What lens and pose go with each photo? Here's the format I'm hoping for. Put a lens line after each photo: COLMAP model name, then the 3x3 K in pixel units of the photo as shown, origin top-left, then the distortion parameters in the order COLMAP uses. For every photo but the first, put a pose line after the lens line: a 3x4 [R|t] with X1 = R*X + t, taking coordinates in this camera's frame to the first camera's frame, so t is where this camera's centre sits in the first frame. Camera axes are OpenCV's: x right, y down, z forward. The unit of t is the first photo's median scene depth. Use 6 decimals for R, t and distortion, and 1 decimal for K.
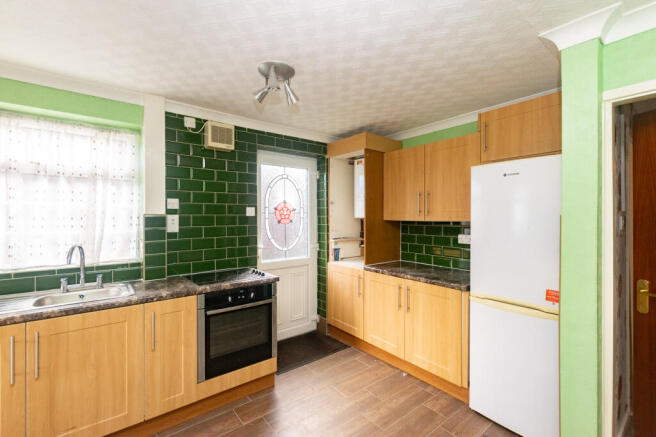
lens RADIAL K [[291.5, 0, 331.0], [0, 291.5, 218.2], [0, 0, 1]] dist [0.009929, -0.000510]
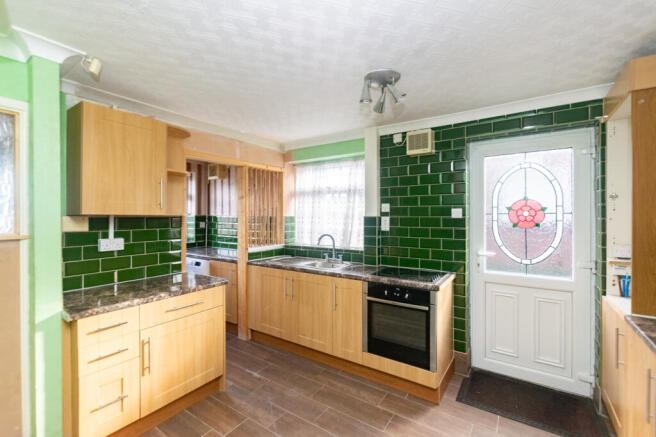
lens RADIAL K [[291.5, 0, 330.9], [0, 291.5, 215.5], [0, 0, 1]] dist [0.009929, -0.000510]
pose [[0.296992, 0.005412, -0.954865, 0.574688], [-0.005267, 0.999978, 0.004030, -0.019186], [0.954865, 0.003833, 0.297014, 0.405829]]
